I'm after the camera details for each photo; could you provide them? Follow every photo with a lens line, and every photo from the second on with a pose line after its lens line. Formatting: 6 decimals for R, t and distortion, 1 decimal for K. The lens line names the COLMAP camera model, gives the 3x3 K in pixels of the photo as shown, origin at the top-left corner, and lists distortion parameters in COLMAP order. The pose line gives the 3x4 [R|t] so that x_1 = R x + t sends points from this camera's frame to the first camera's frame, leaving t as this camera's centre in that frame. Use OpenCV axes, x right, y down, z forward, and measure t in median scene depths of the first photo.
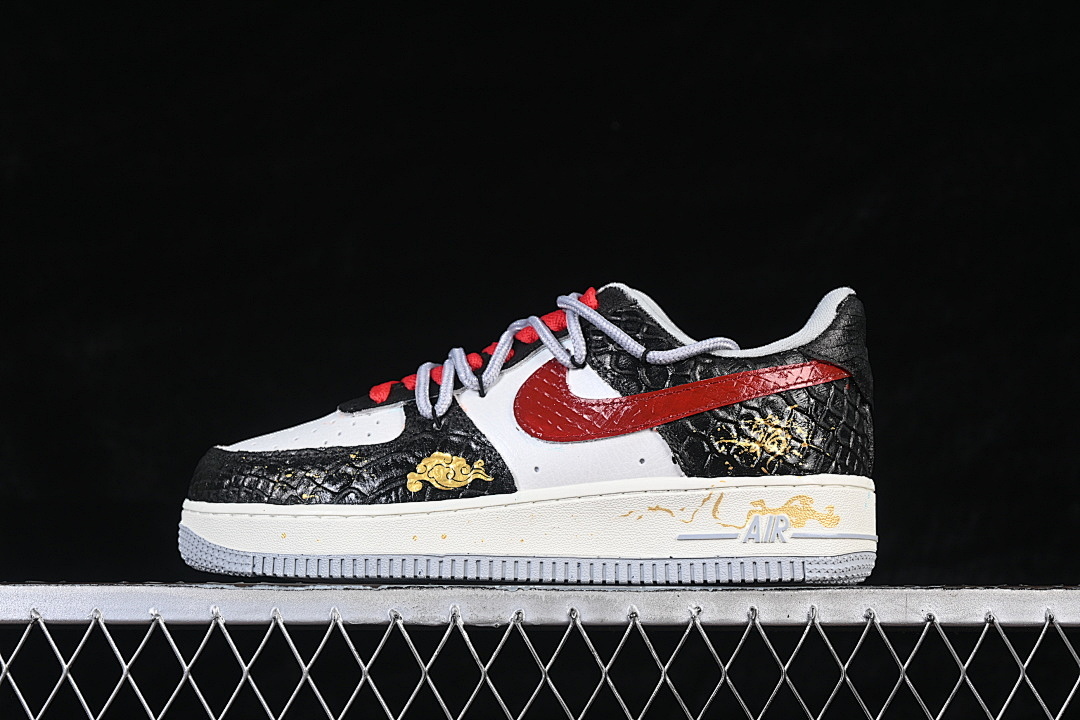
lens RADIAL K [[2354.2, 0, 541.4], [0, 2354.2, 357.5], [0, 0, 1]] dist [-0.094468, 0.000000]
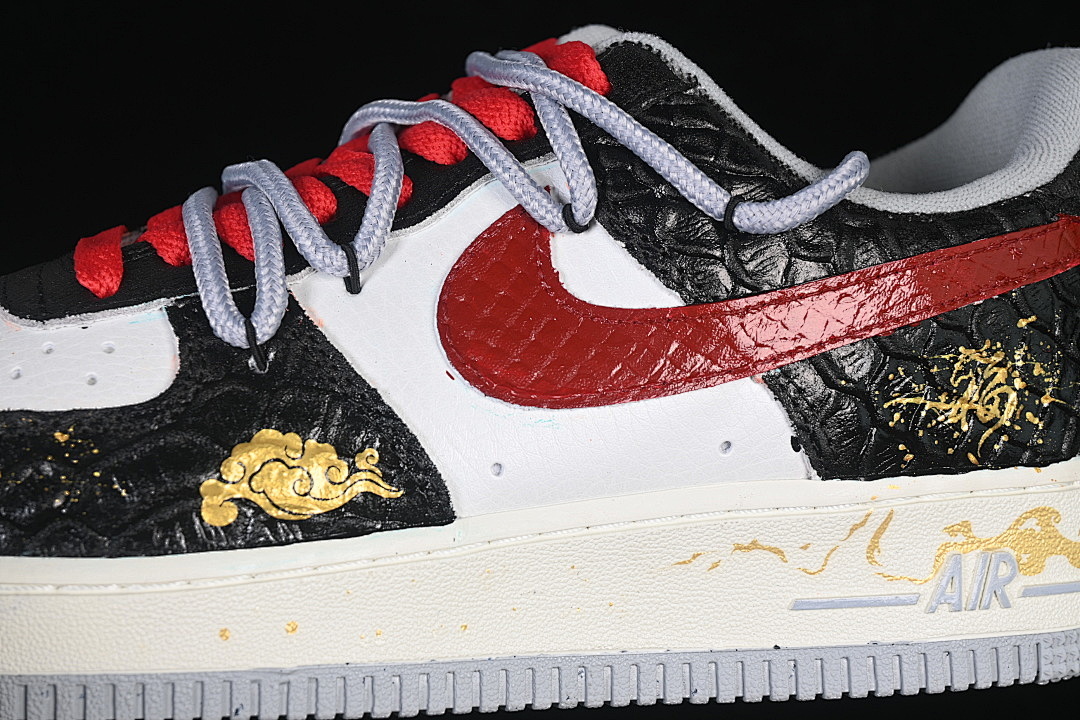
lens RADIAL K [[2354.2, 0, 539.1], [0, 2354.2, 358.1], [0, 0, 1]] dist [-0.094468, 0.000000]
pose [[0.951899, -0.026674, 0.305250, -0.128380], [-0.039577, 0.977156, 0.208804, -0.065205], [-0.303846, -0.210841, 0.929098, 0.585206]]
